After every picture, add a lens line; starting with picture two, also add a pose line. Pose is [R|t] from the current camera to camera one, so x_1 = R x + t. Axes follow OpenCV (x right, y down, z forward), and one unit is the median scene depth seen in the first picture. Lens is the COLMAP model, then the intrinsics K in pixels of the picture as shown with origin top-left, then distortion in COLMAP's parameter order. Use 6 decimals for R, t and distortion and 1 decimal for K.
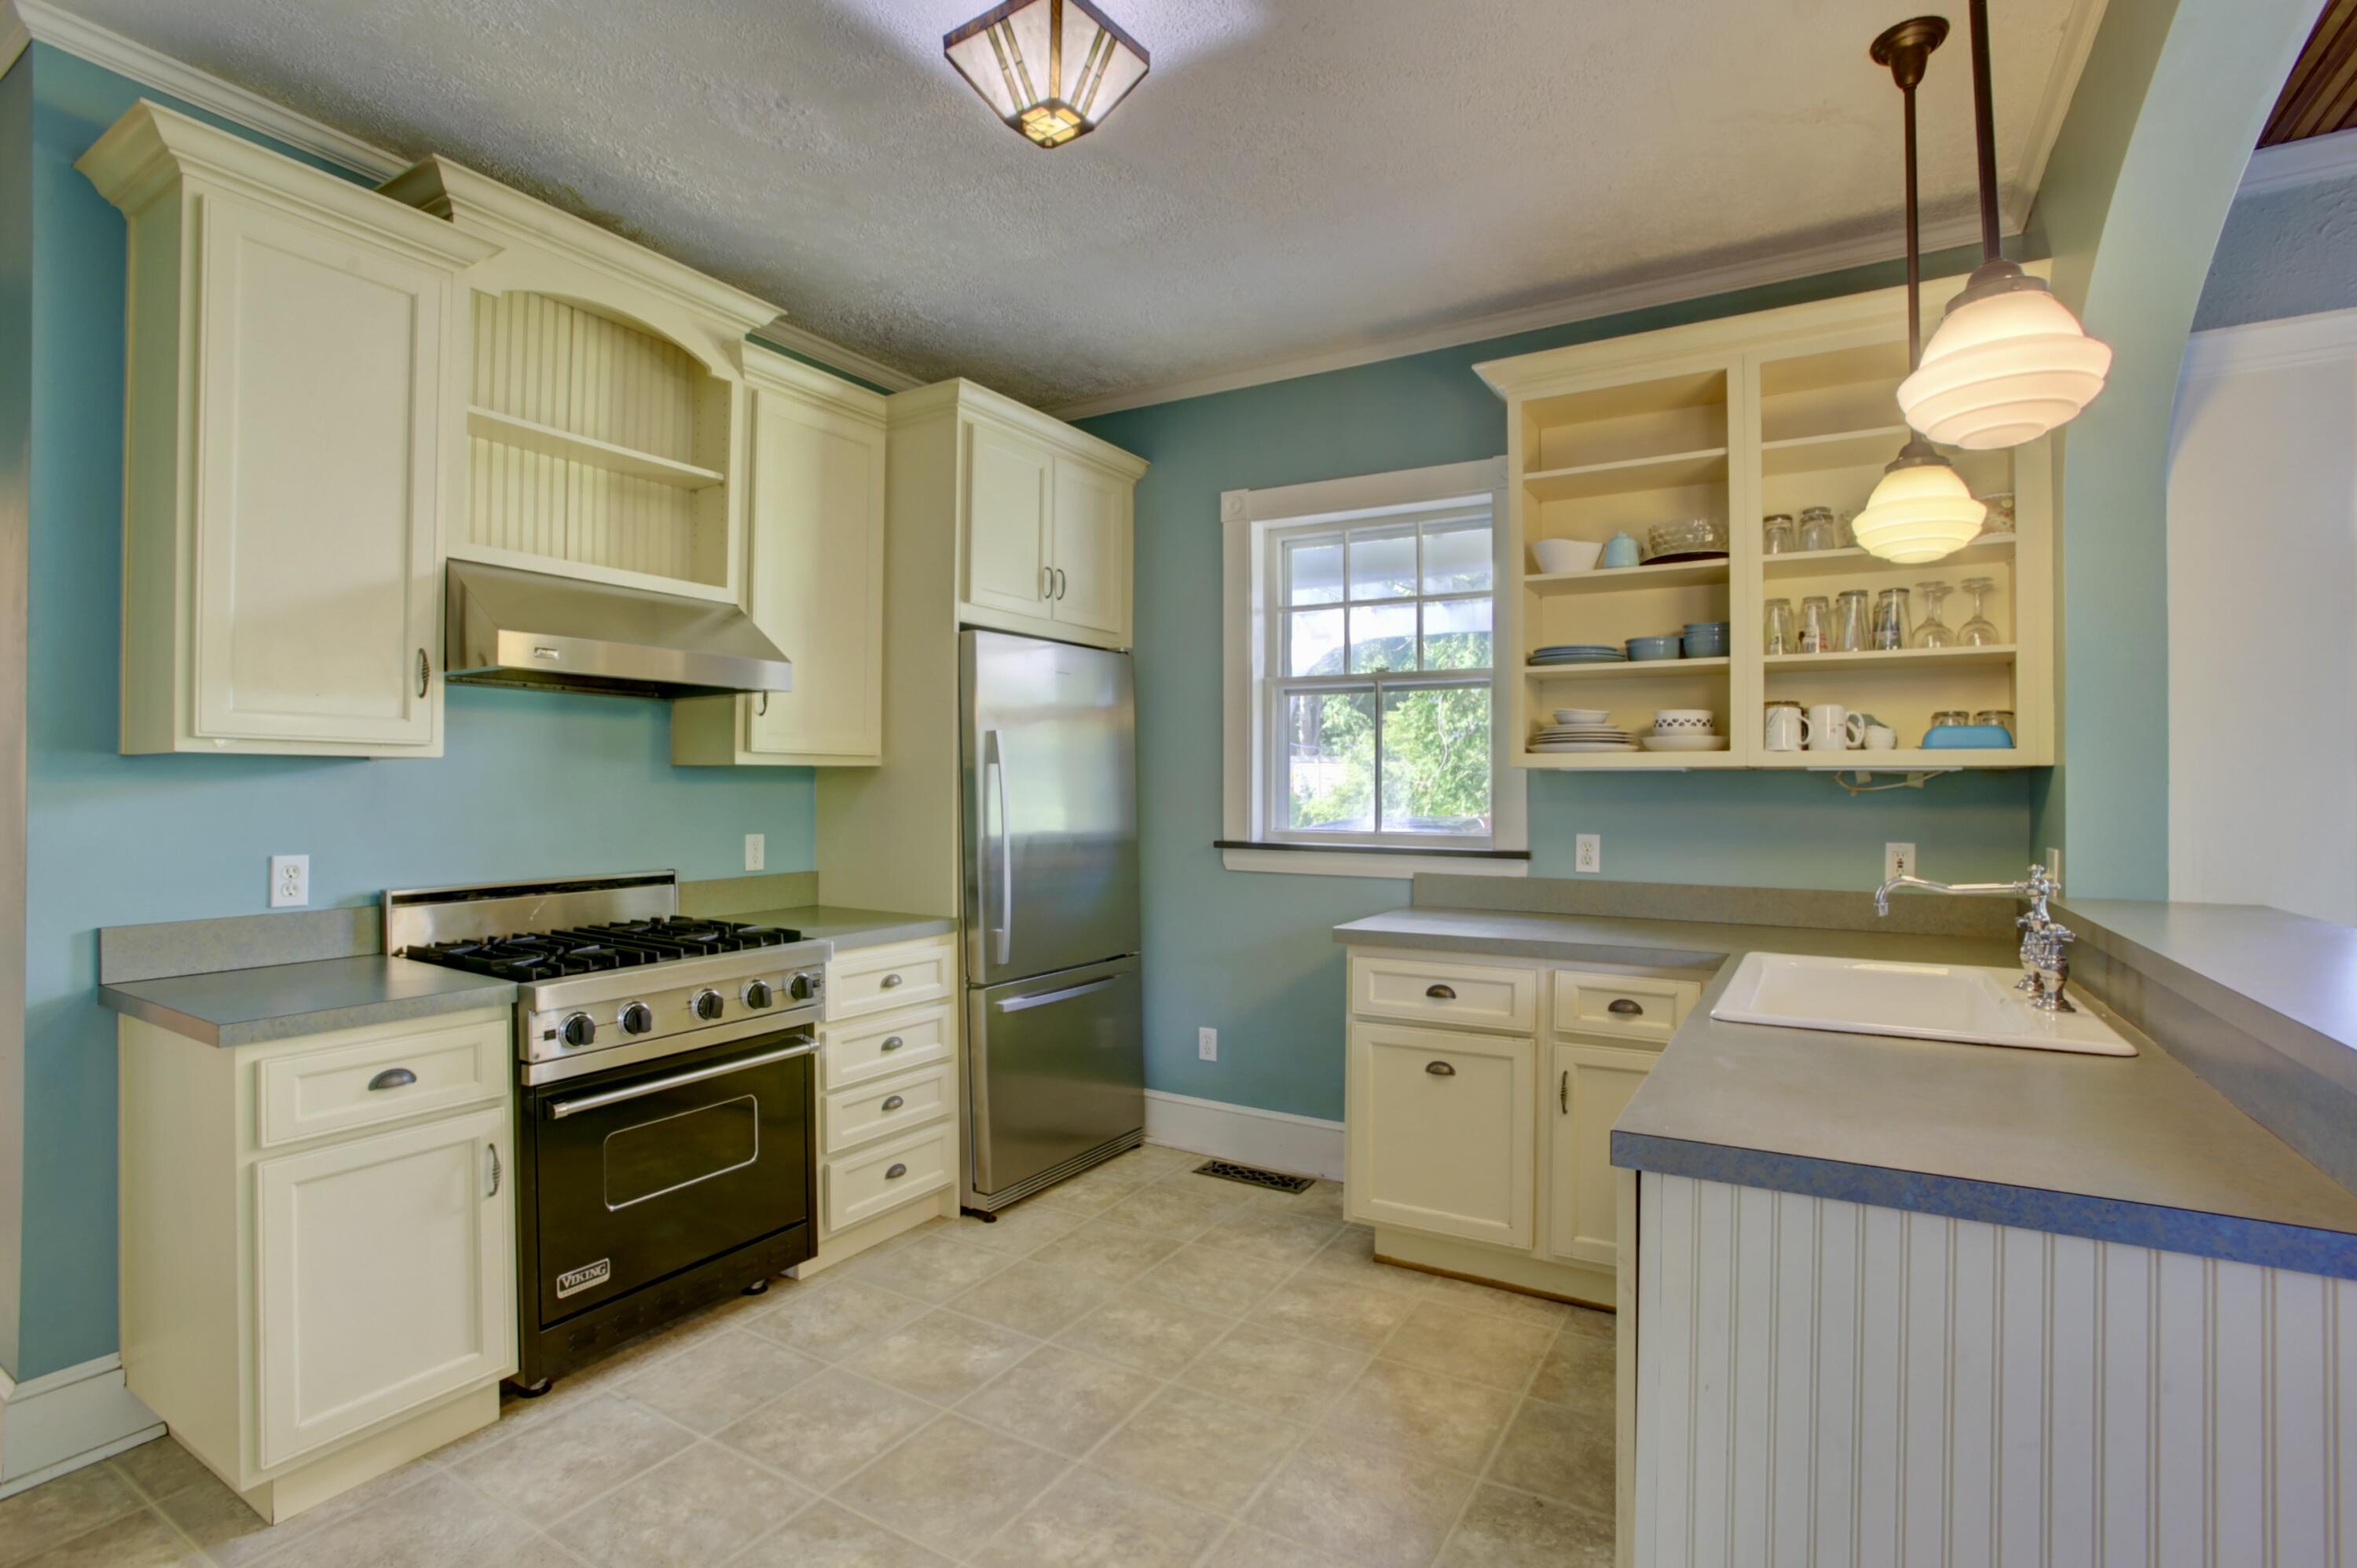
lens RADIAL K [[1098.4, 0, 1172.9], [0, 1098.4, 783.4], [0, 0, 1]] dist [-0.072834, 0.028798]
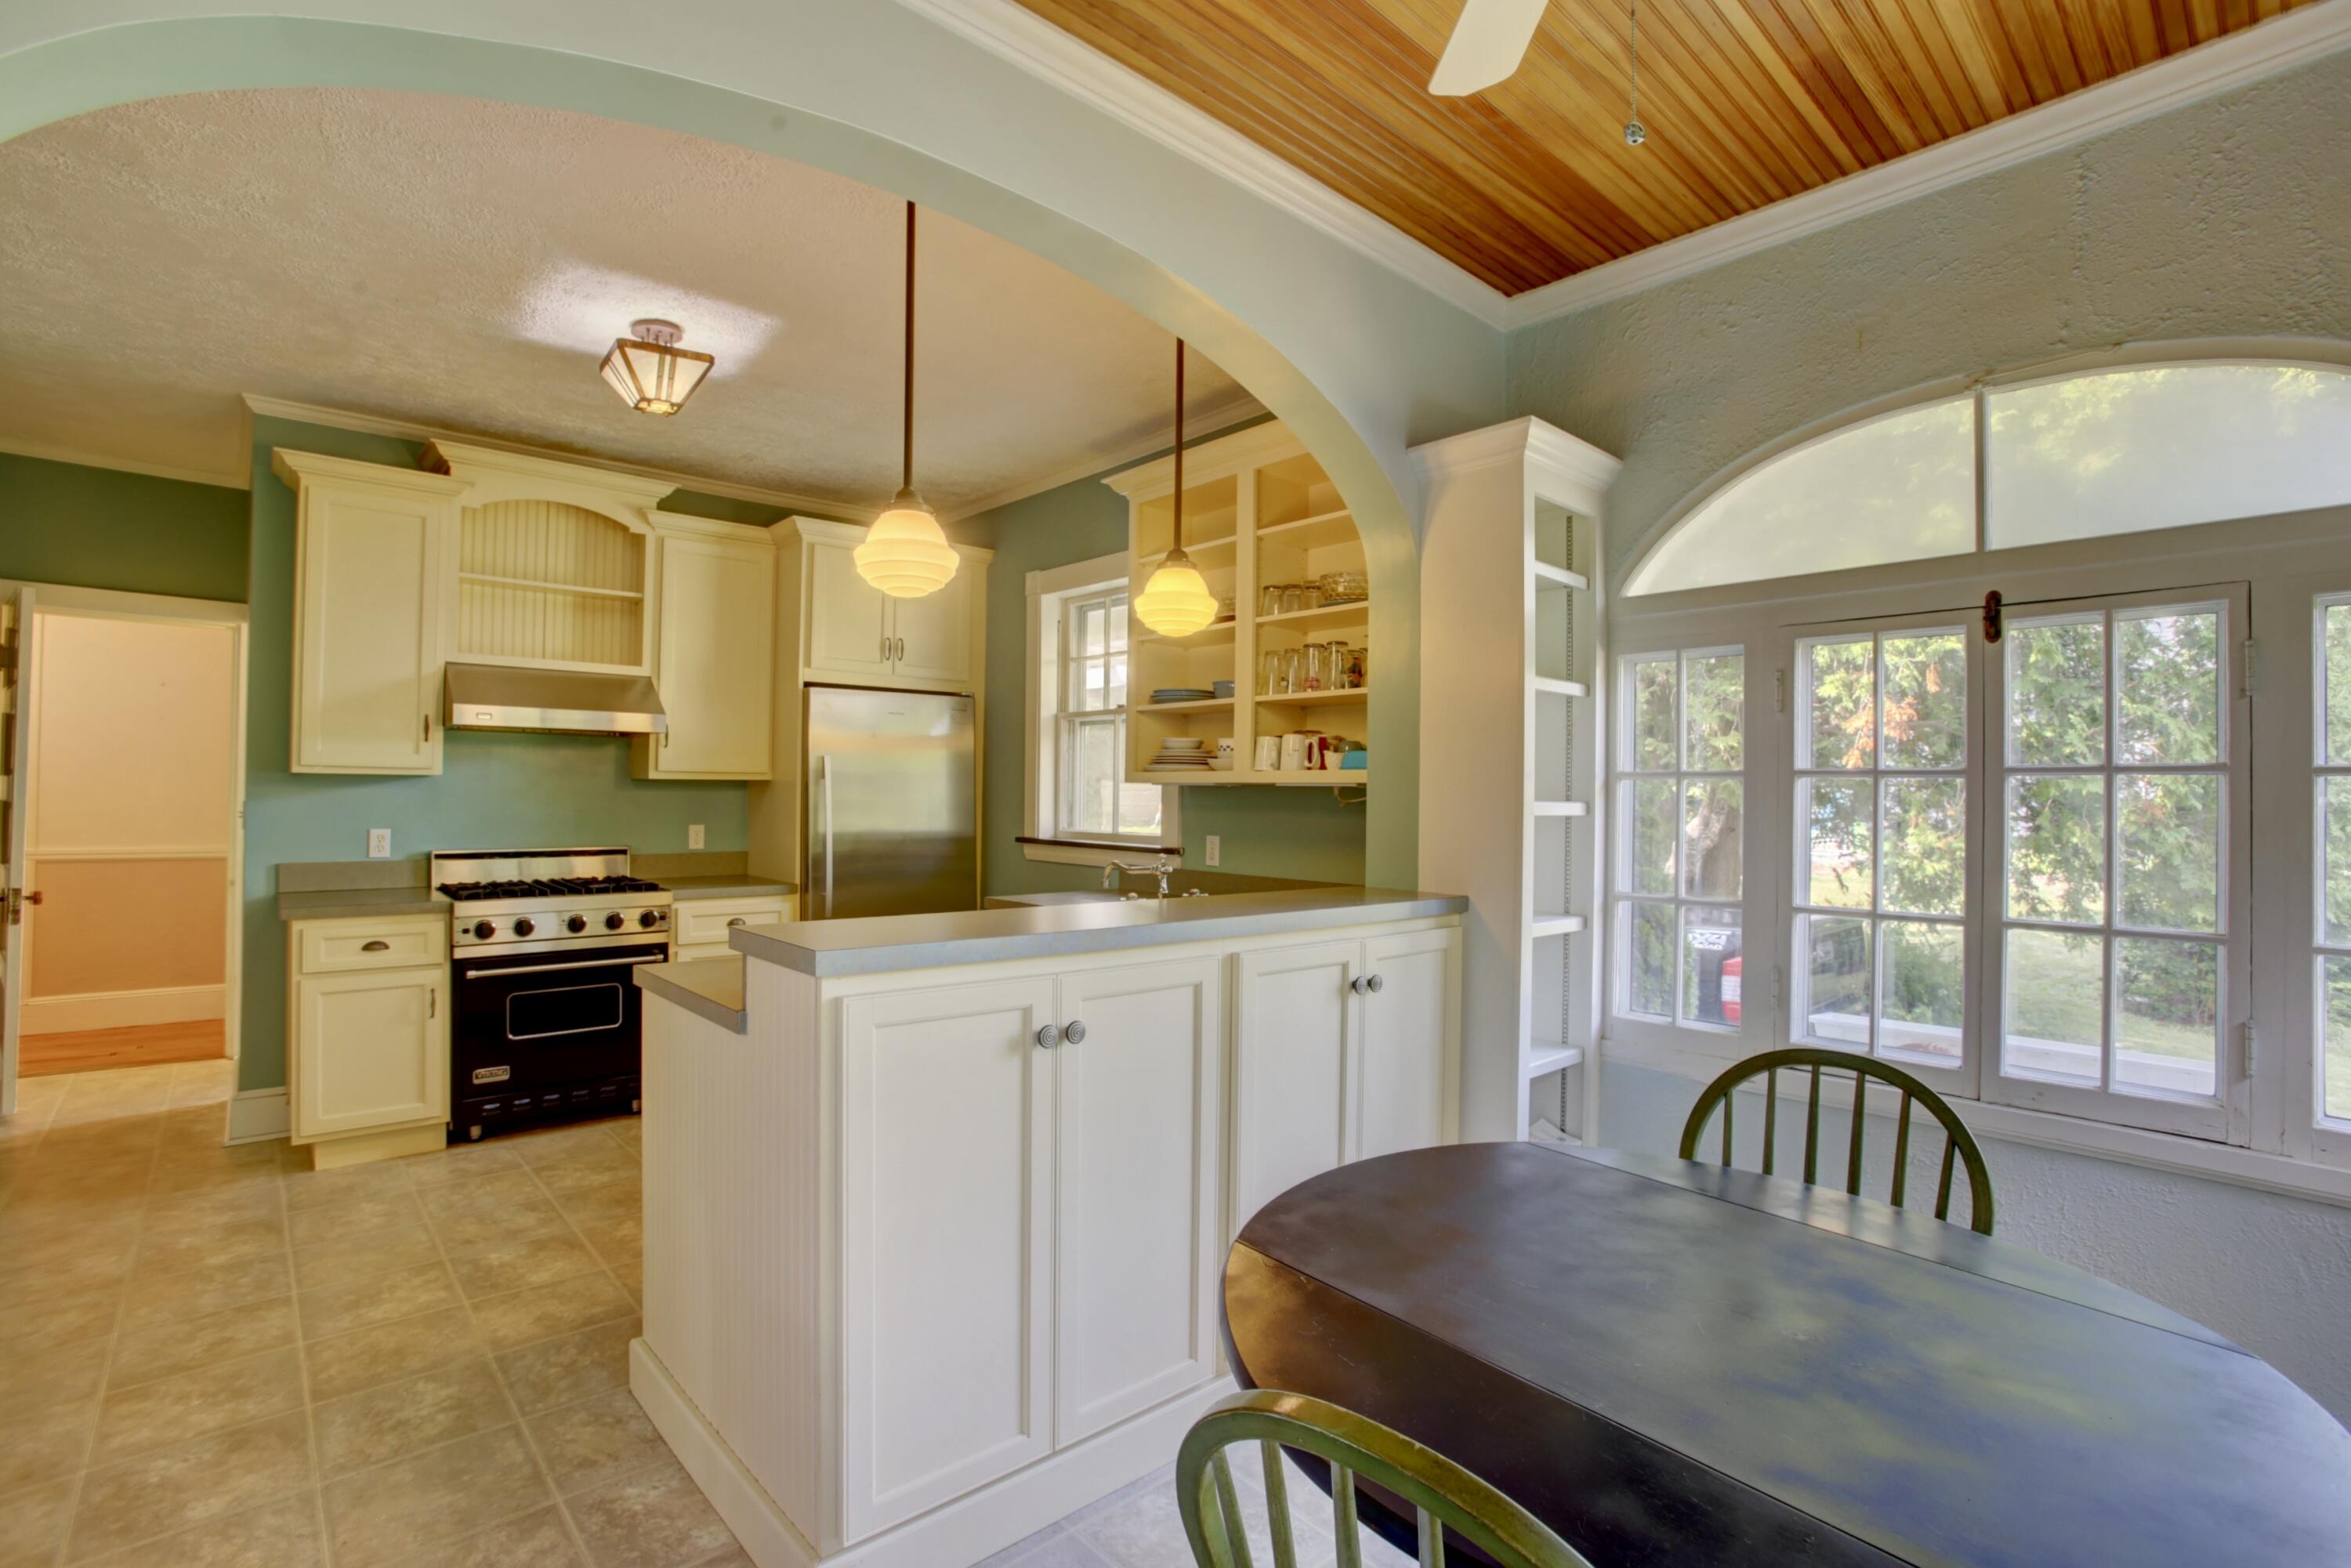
lens RADIAL K [[1076.2, 0, 1175.5], [0, 1076.2, 784.0], [0, 0, 1]] dist [-0.070088, 0.027159]
pose [[0.955976, 0.004331, -0.293414, 0.828162], [-0.007118, 0.999939, -0.008434, -0.002928], [0.293359, 0.010151, 0.955948, -0.252436]]
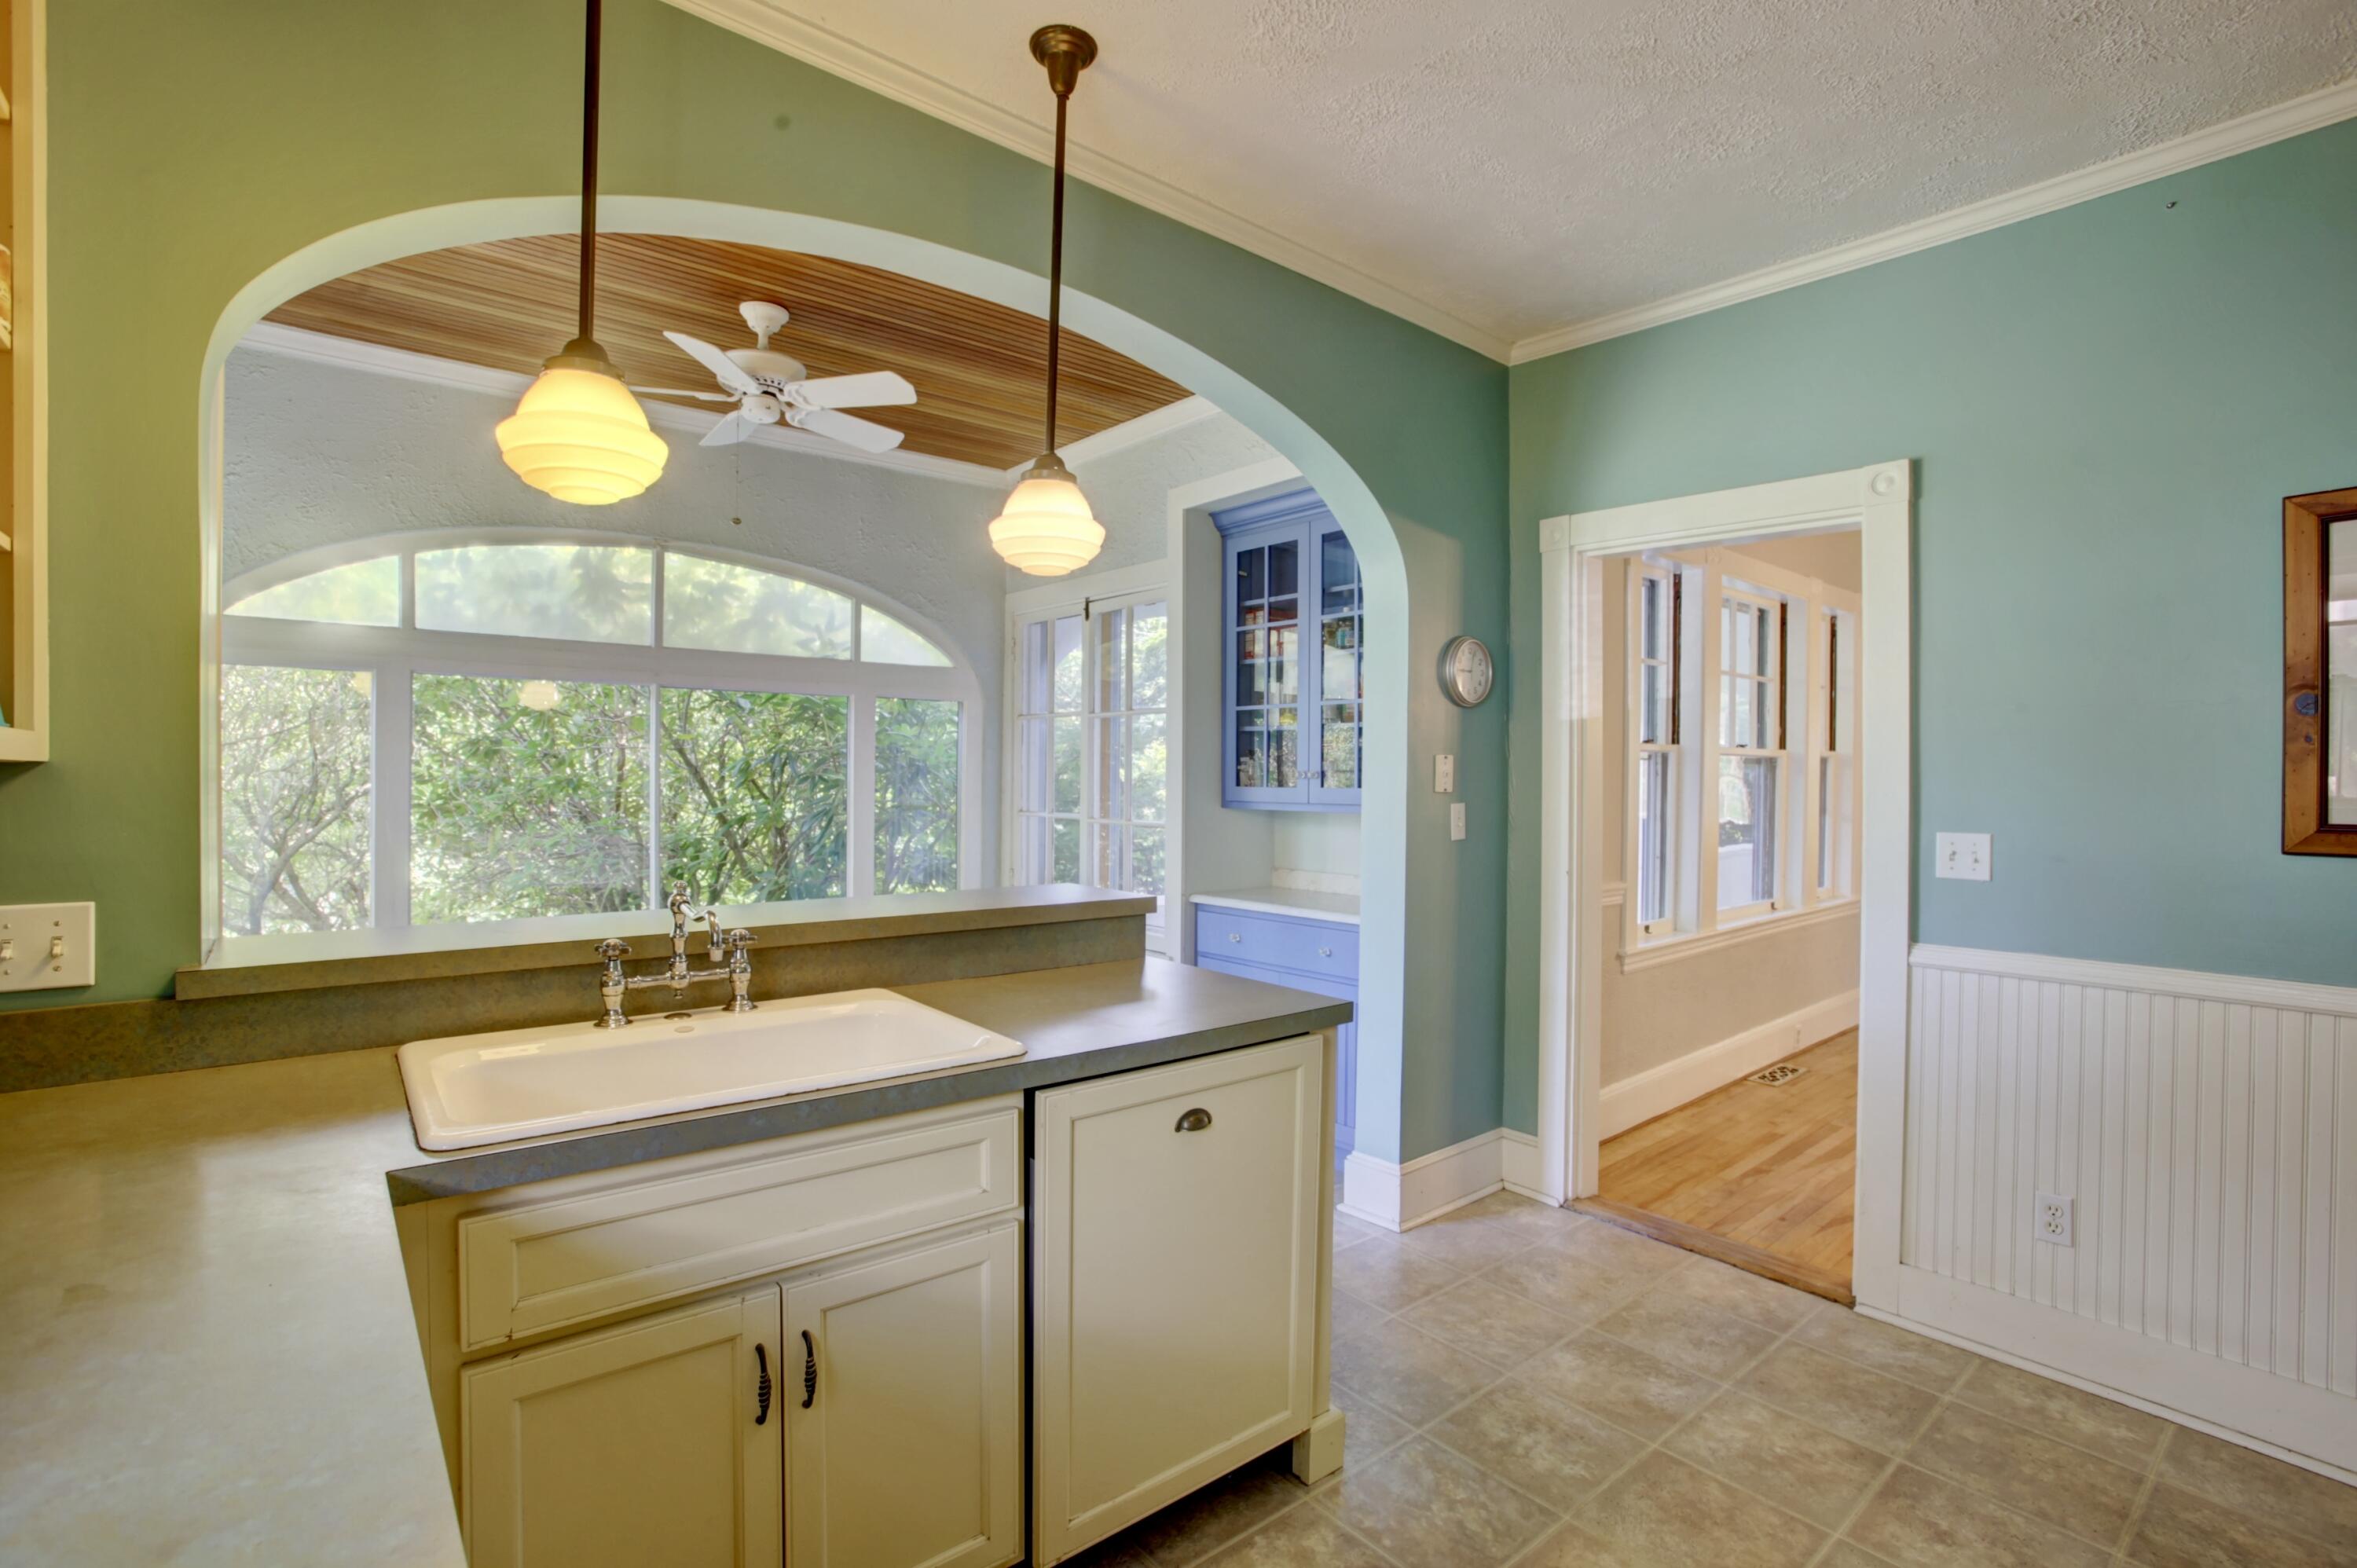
lens RADIAL K [[1078.9, 0, 1178.5], [0, 1078.9, 784.0], [0, 0, 1]] dist [-0.070088, 0.027159]
pose [[-0.942890, -0.016734, 0.332684, 0.045976], [-0.016321, 0.999859, 0.004036, -0.013433], [-0.332705, -0.001624, -0.943030, 1.157148]]
